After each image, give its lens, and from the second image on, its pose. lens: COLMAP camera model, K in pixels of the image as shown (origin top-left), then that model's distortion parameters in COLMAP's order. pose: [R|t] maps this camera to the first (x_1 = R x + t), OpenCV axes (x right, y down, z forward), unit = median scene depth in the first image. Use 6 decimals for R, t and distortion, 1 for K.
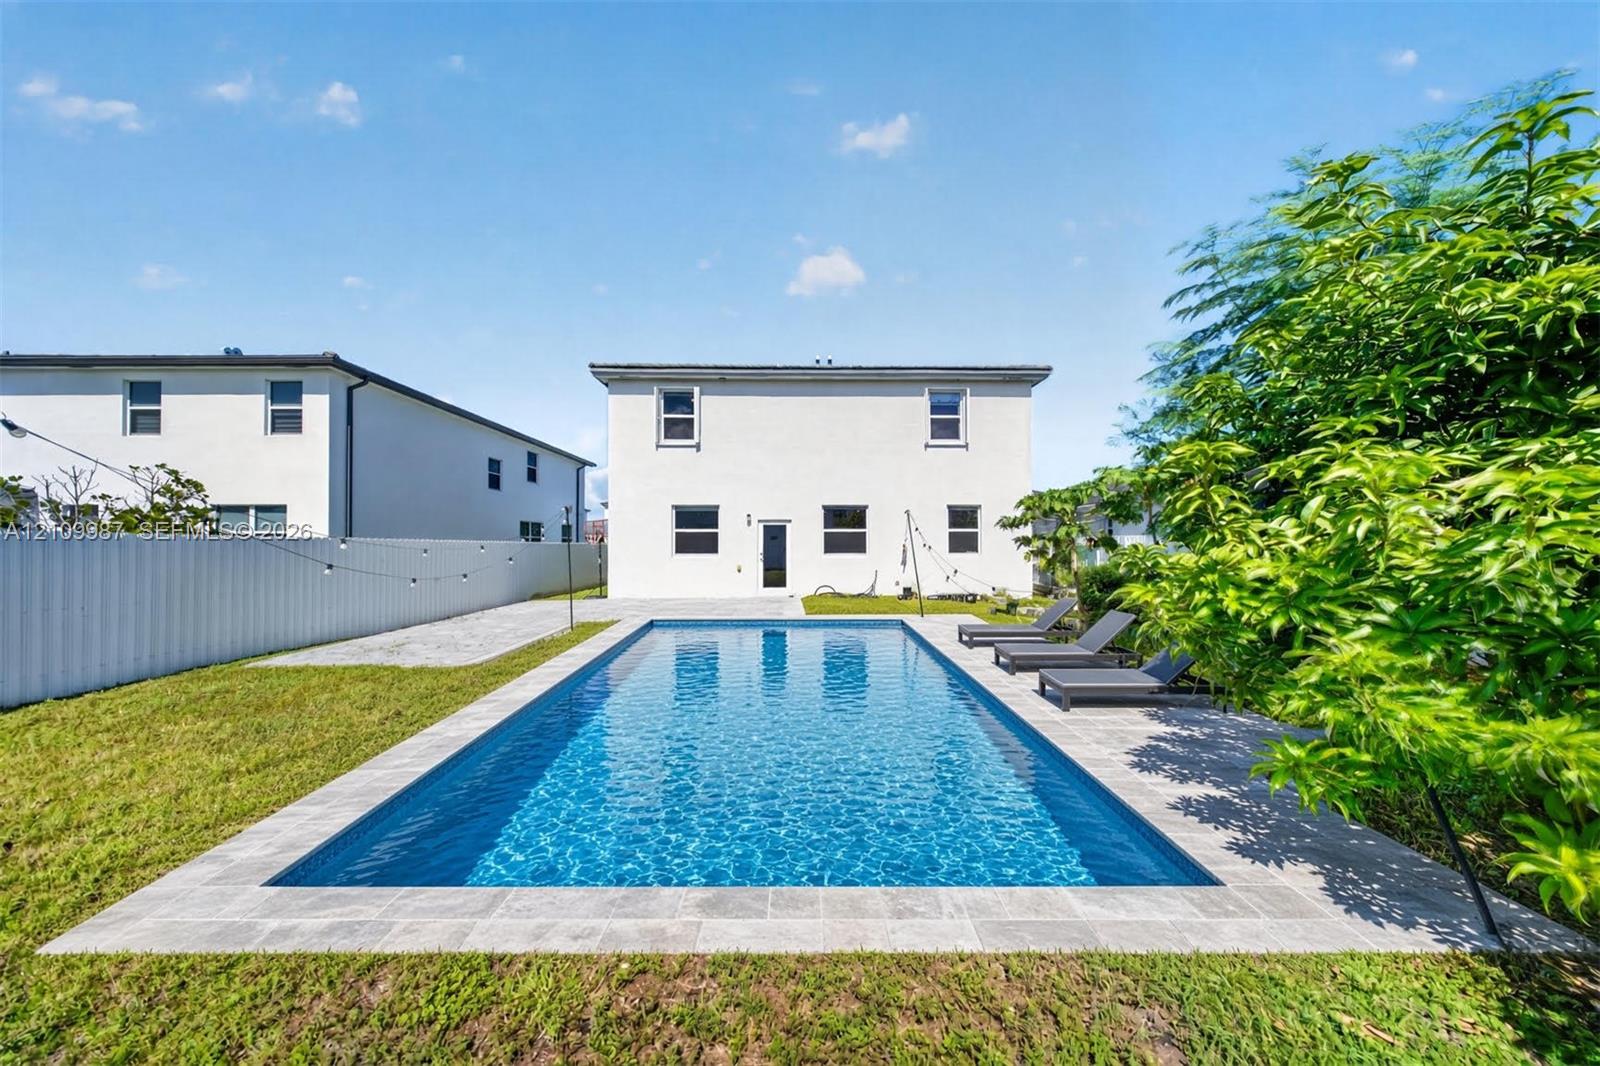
lens RADIAL K [[473.4, 0, 798.3], [0, 473.4, 535.8], [0, 0, 1]] dist [-0.001265, -0.000222]
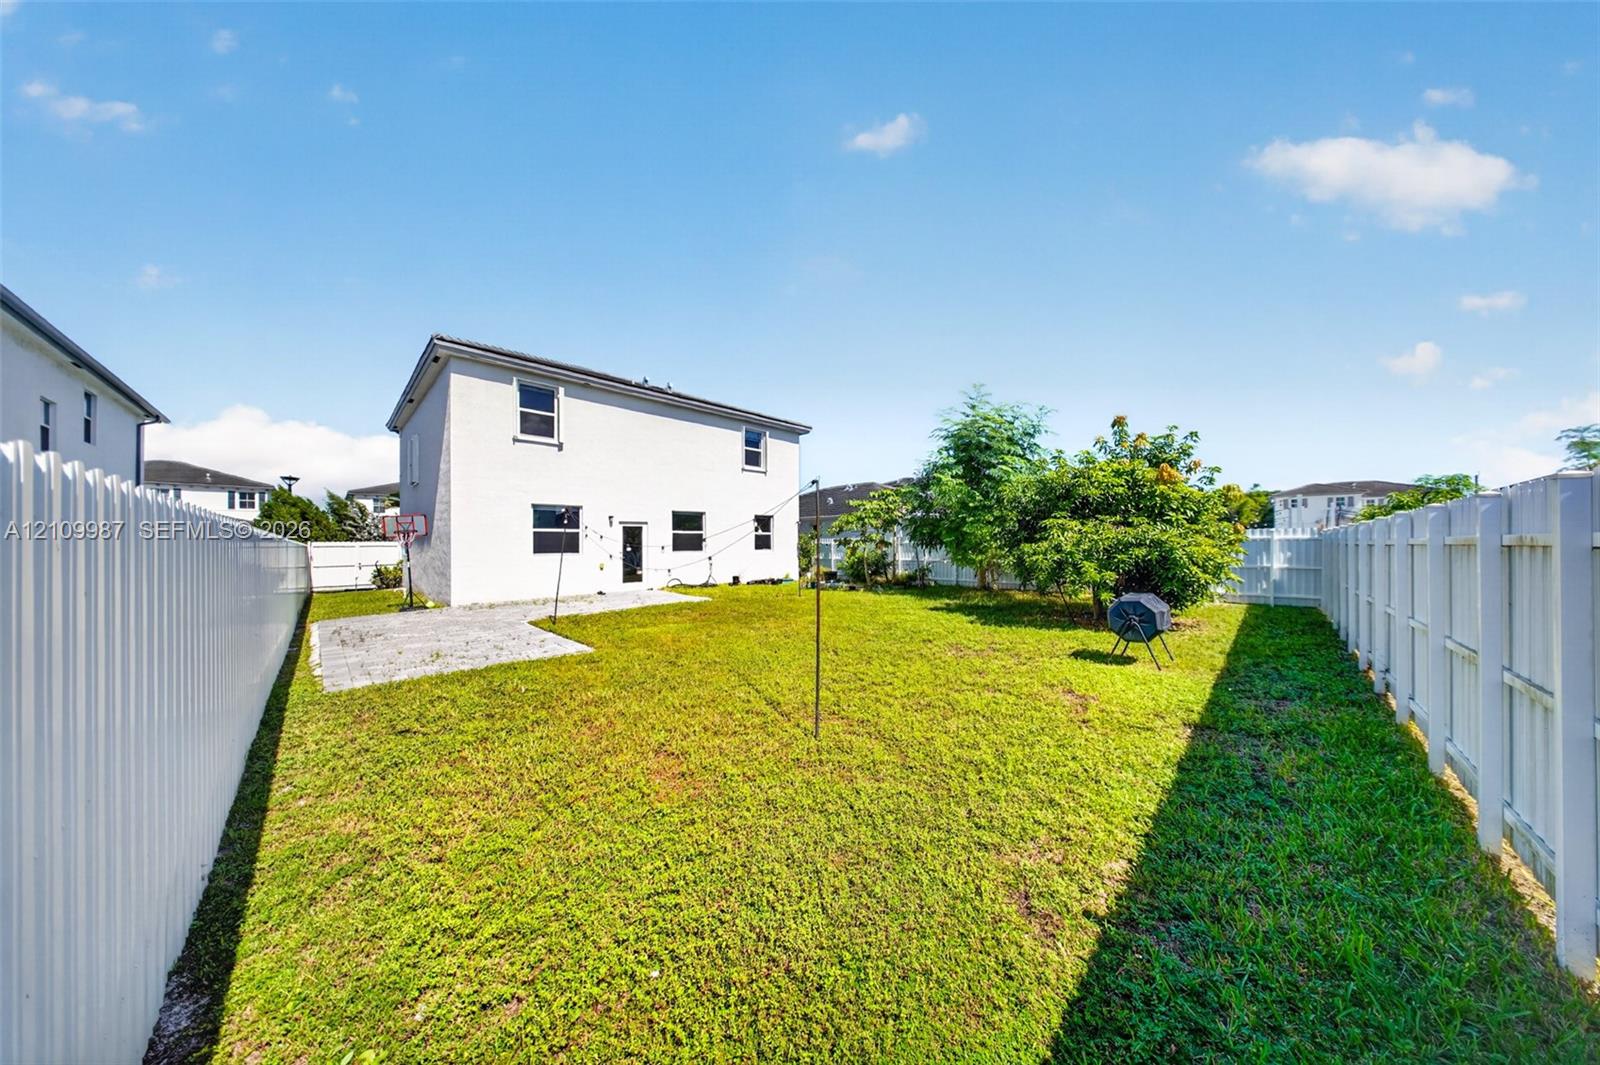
lens RADIAL K [[473.4, 0, 798.9], [0, 473.4, 539.0], [0, 0, 1]] dist [-0.001265, -0.000222]
pose [[0.727580, 0.004926, 0.686005, -0.528907], [-0.006903, 0.999976, 0.000140, 0.004406], [-0.685988, -0.004838, 0.727597, -0.078568]]
